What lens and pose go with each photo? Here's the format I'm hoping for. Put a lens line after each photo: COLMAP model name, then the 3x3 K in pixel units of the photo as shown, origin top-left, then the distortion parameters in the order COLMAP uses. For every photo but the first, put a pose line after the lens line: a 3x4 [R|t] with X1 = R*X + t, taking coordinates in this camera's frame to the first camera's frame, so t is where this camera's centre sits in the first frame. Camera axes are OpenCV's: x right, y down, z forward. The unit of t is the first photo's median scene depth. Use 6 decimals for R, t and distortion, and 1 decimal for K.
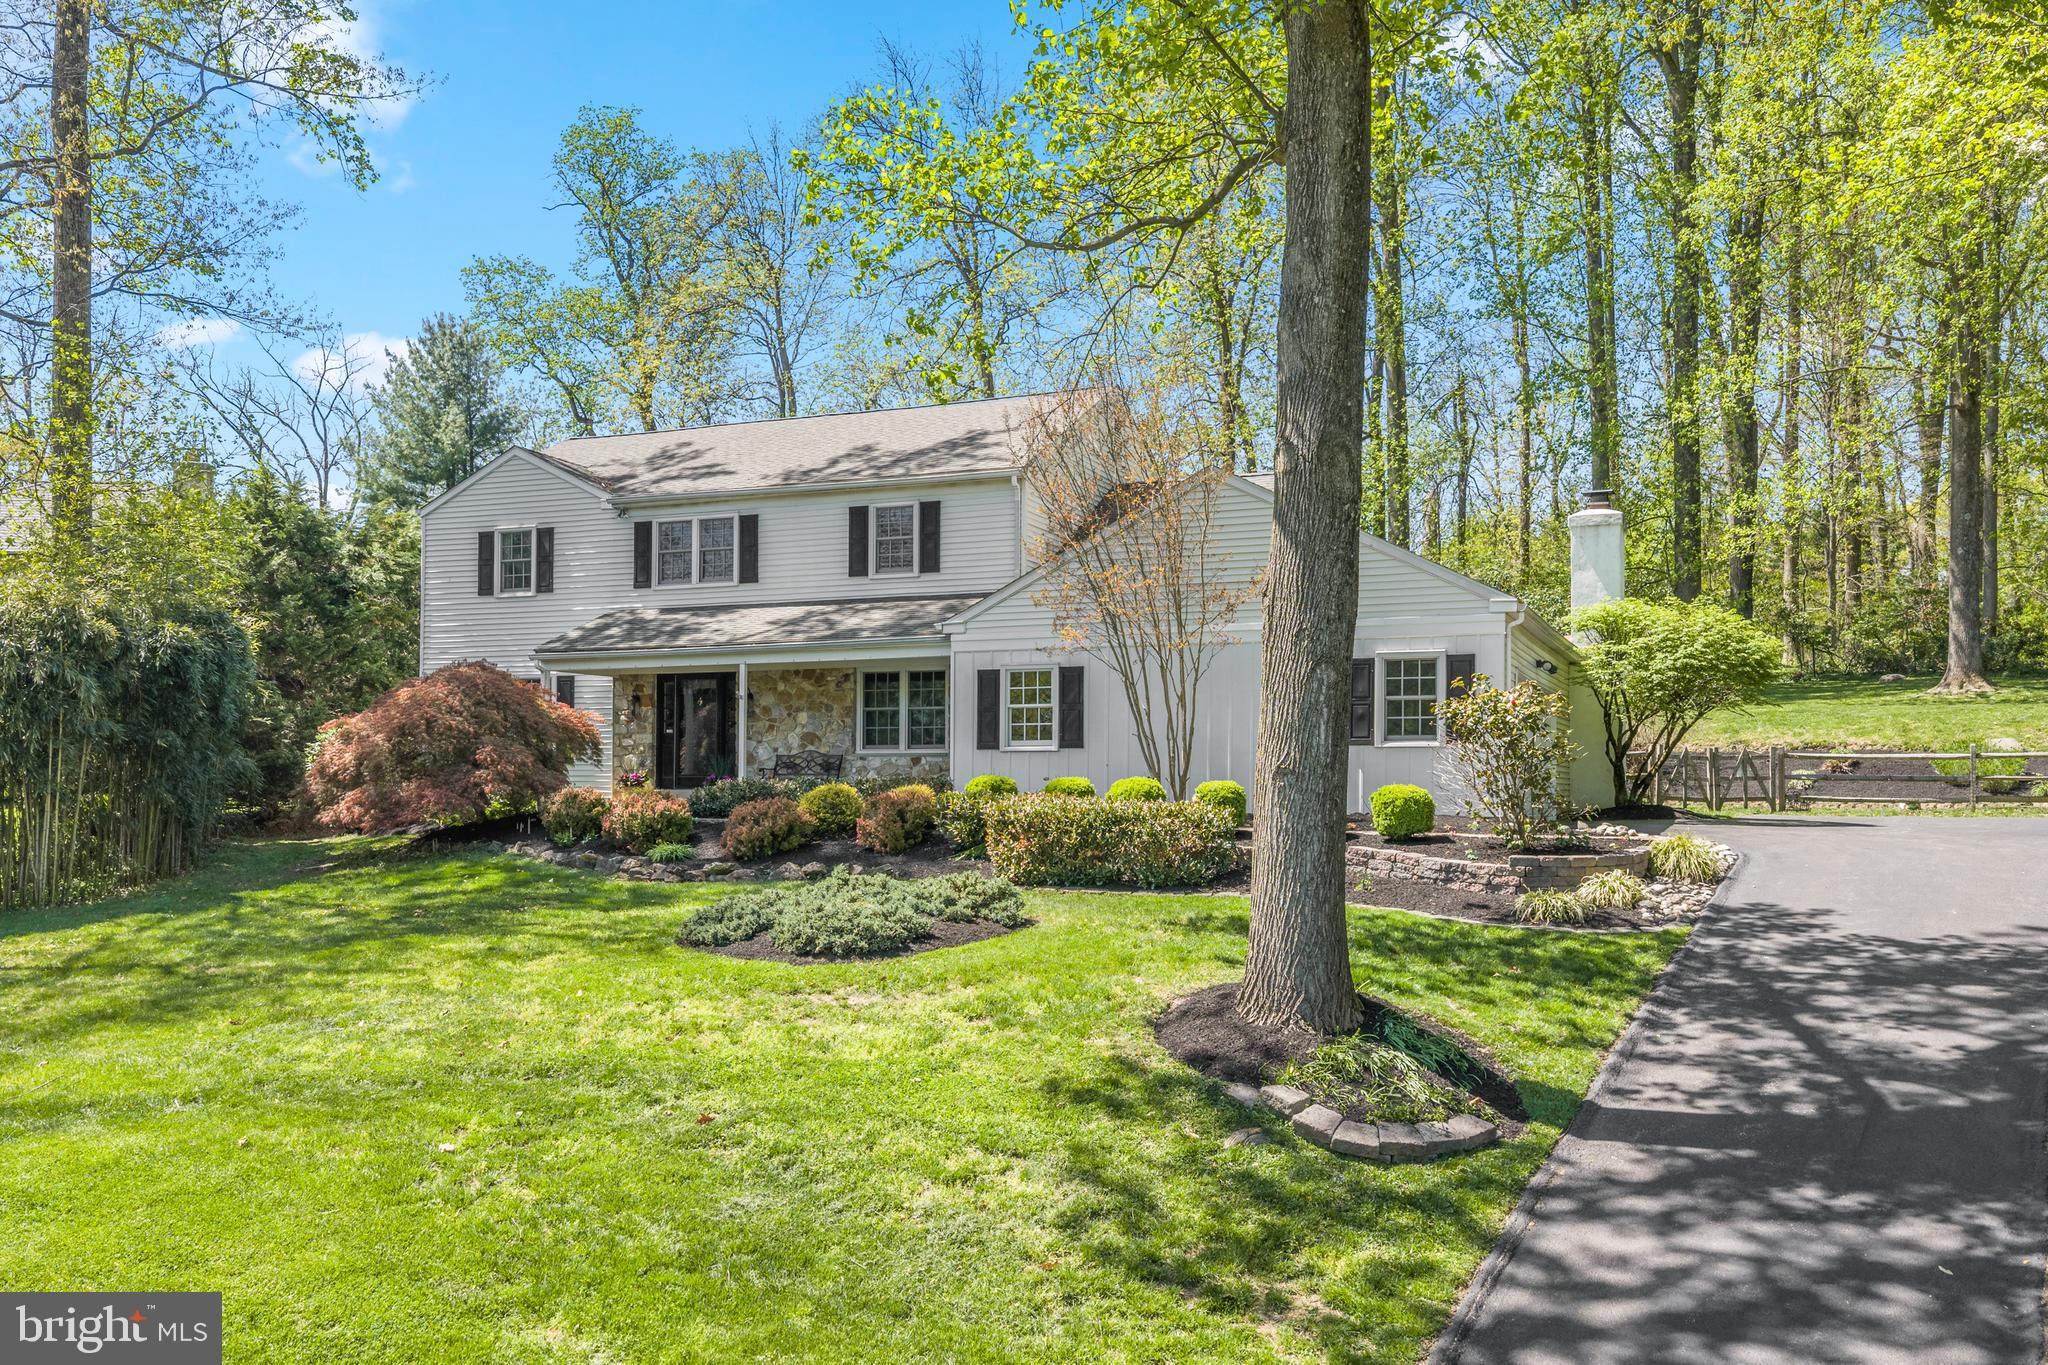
lens RADIAL K [[1747.8, 0, 1035.2], [0, 1747.8, 770.8], [0, 0, 1]] dist [0.010836, 0.009050]
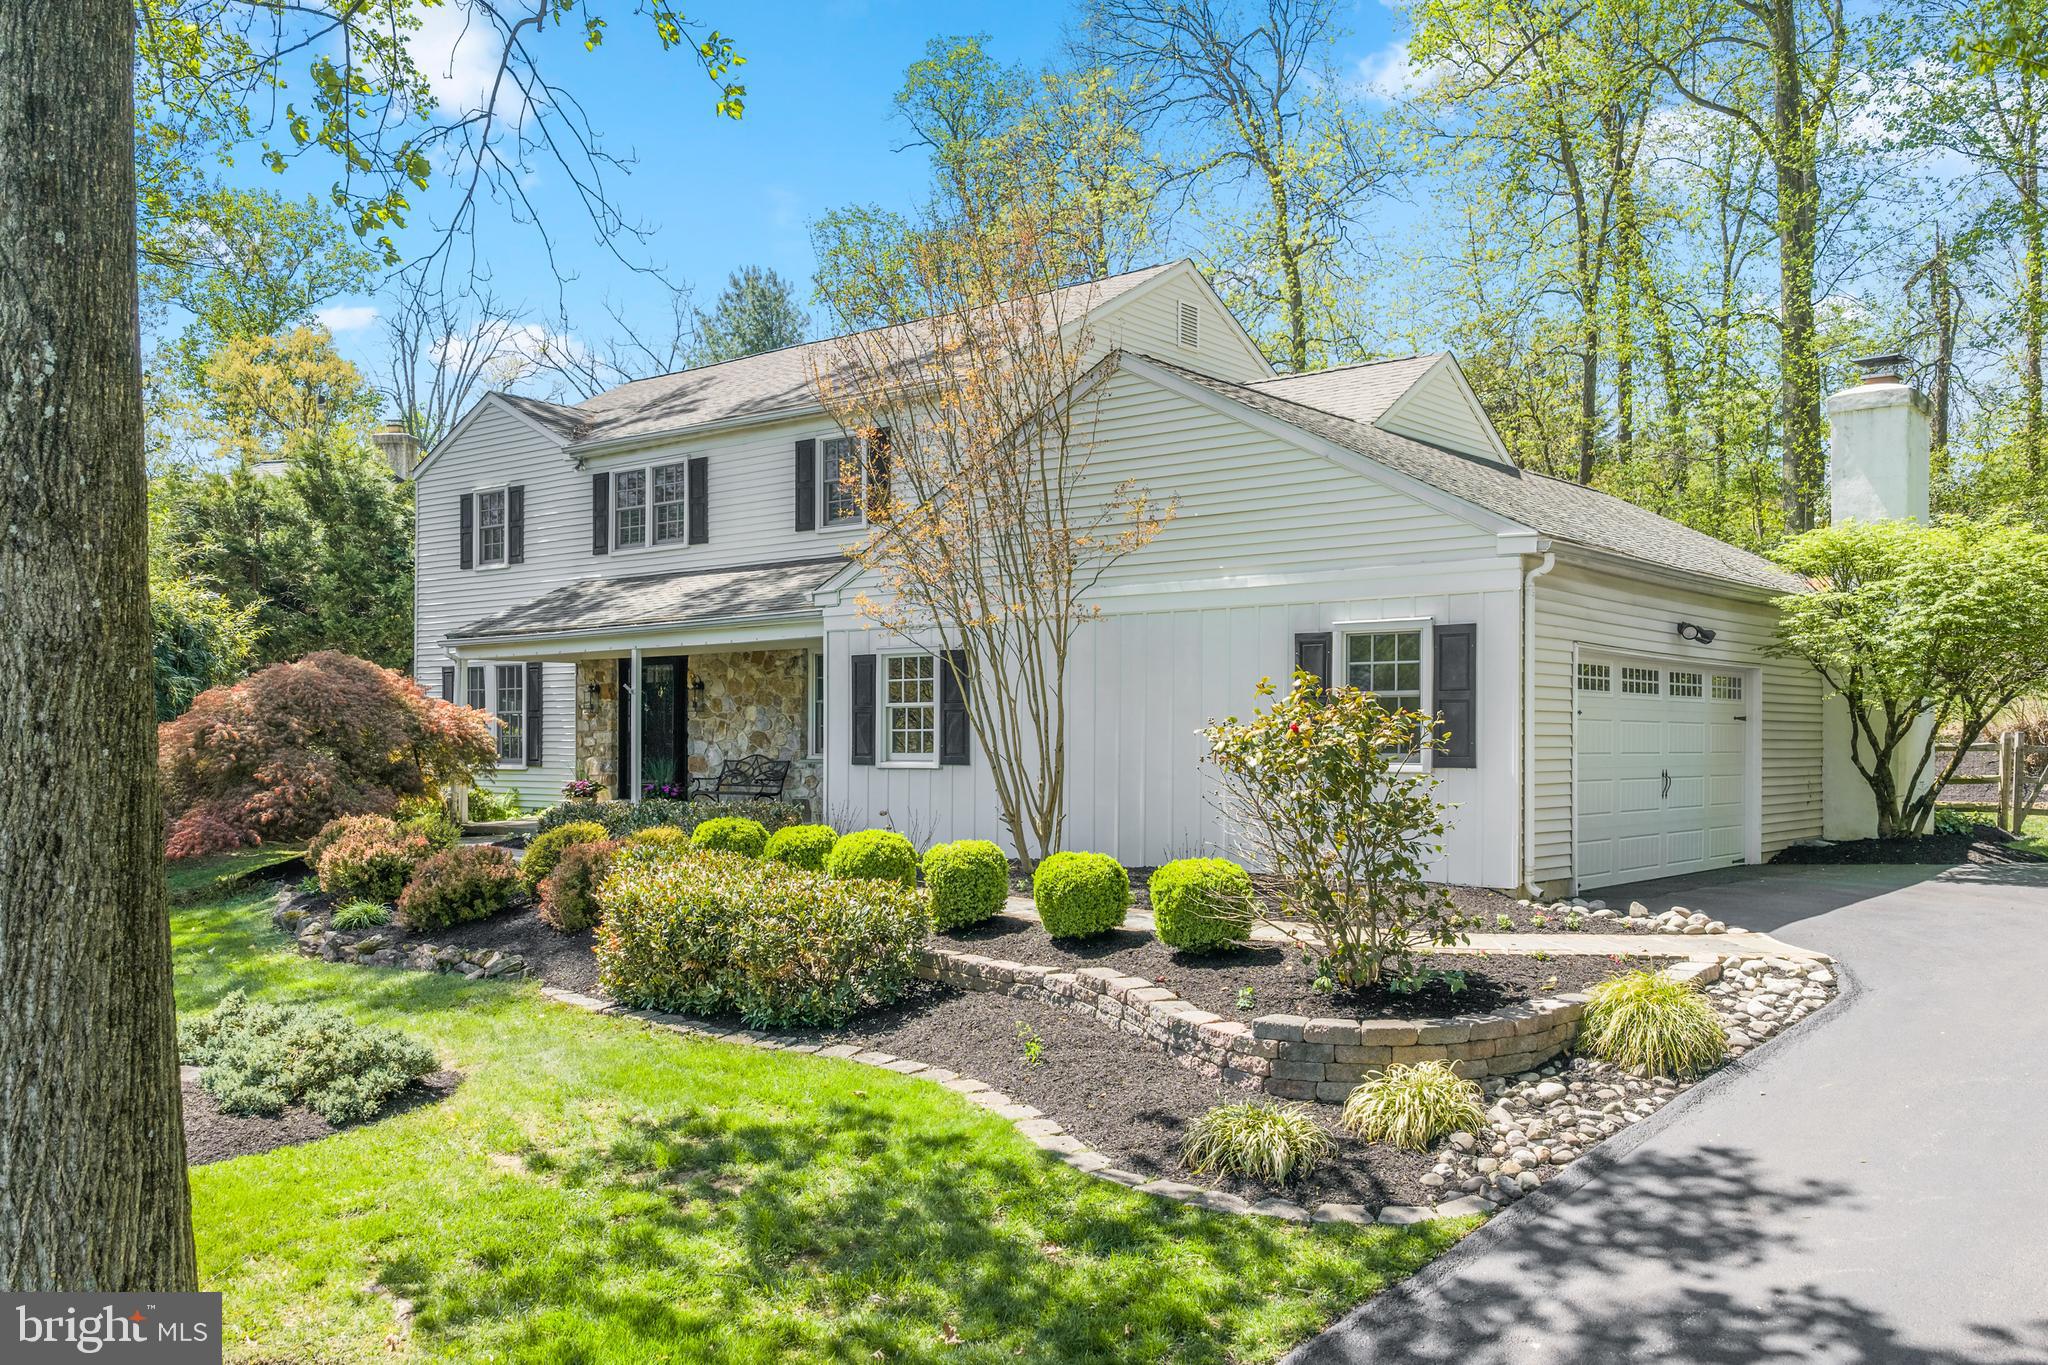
lens RADIAL K [[1747.8, 0, 1035.2], [0, 1747.8, 770.8], [0, 0, 1]] dist [0.010836, 0.009050]
pose [[0.956880, 0.000458, -0.290483, 0.209587], [0.008645, 0.999511, 0.030053, -0.025716], [0.290355, -0.031268, 0.956408, 0.269282]]
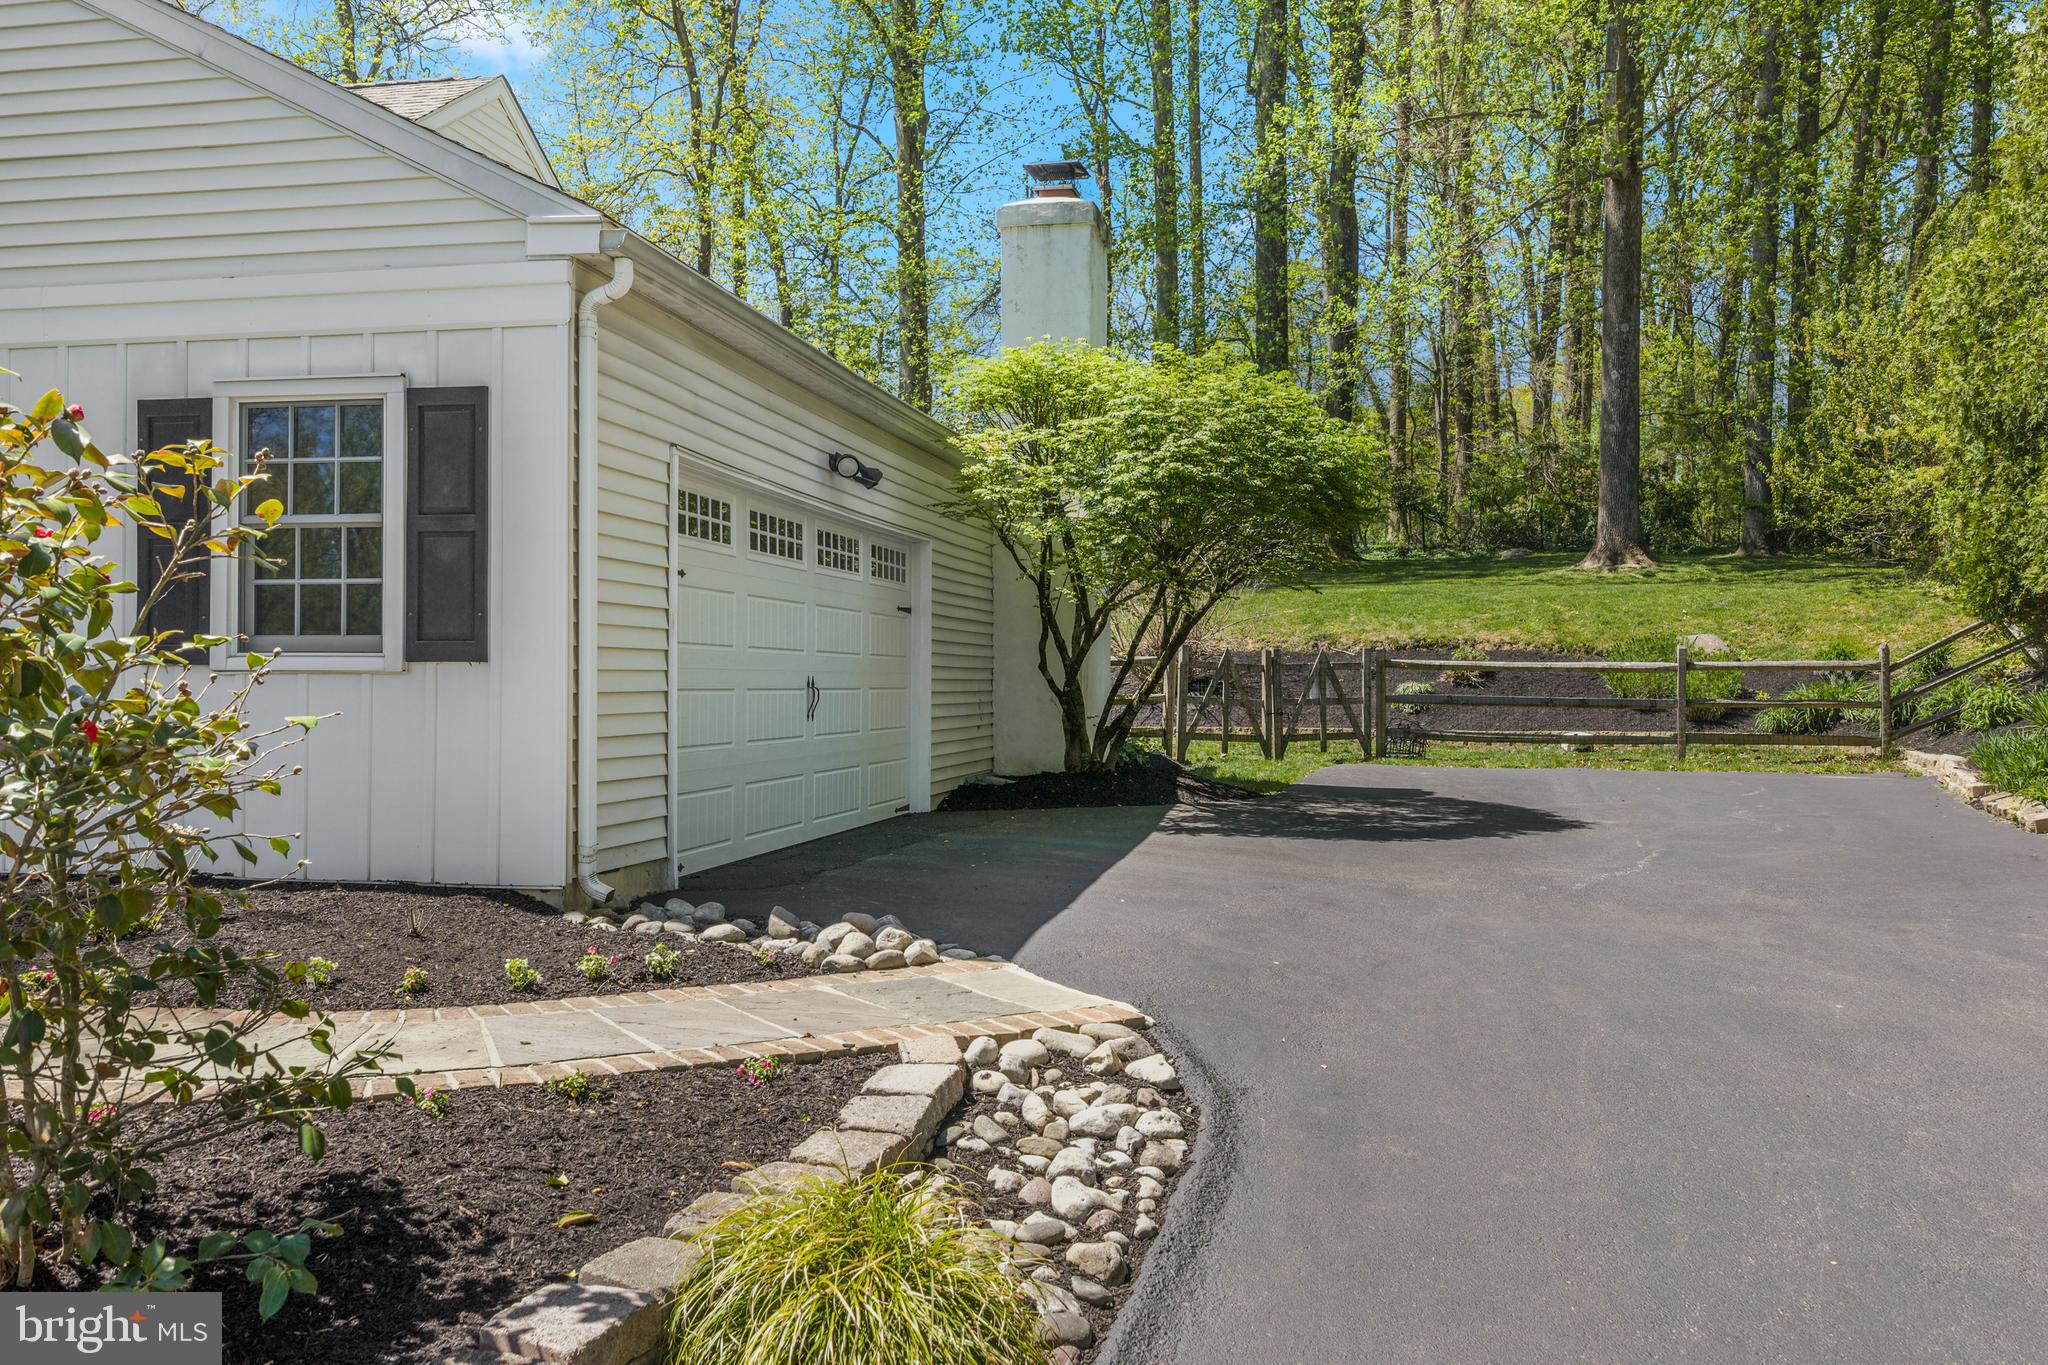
lens RADIAL K [[1725.3, 0, 1035.4], [0, 1725.3, 678.7], [0, 0, 1]] dist [0.008547, -0.003525]
pose [[0.979943, -0.000156, 0.199277, 0.213597], [-0.002897, 0.999883, 0.015026, -0.013029], [-0.199256, -0.015301, 0.979828, 0.493354]]
